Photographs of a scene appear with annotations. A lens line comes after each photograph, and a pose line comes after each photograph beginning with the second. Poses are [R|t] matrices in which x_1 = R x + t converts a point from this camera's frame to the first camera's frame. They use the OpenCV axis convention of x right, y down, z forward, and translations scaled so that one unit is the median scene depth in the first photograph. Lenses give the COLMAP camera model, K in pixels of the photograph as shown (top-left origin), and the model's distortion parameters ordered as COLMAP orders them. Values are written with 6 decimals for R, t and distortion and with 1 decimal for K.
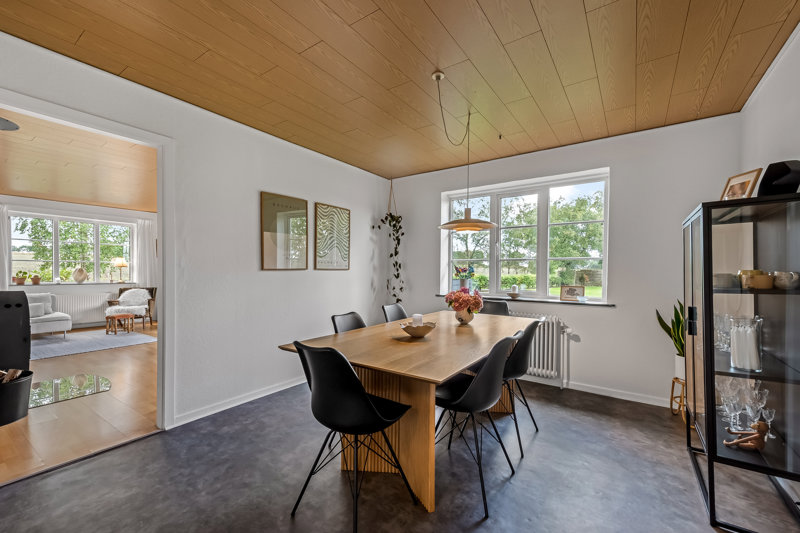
lens RADIAL K [[342.2, 0, 381.6], [0, 342.2, 274.6], [0, 0, 1]] dist [-0.000322, -0.000081]
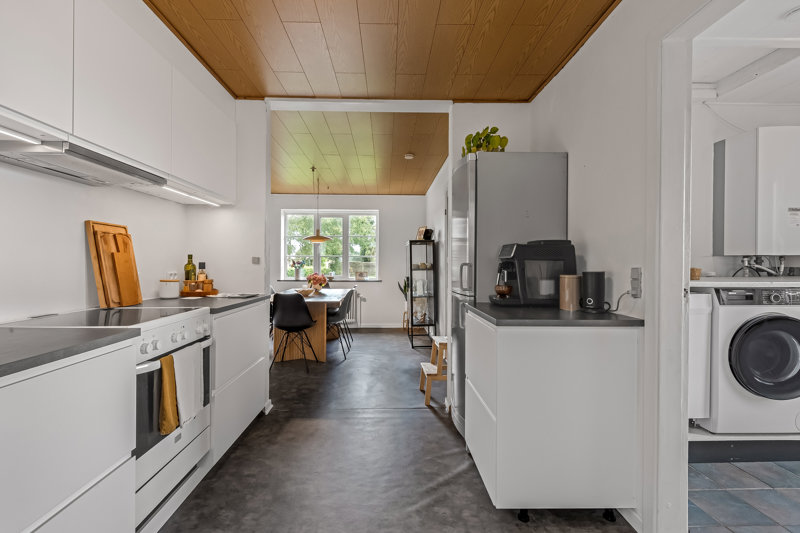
lens RADIAL K [[365.9, 0, 398.2], [0, 365.9, 265.7], [0, 0, 1]] dist [0.003608, 0.000483]
pose [[0.780909, -0.007489, 0.624600, -0.530669], [0.010169, 0.999948, -0.000724, 0.005895], [-0.624562, 0.006916, 0.780944, -0.670141]]
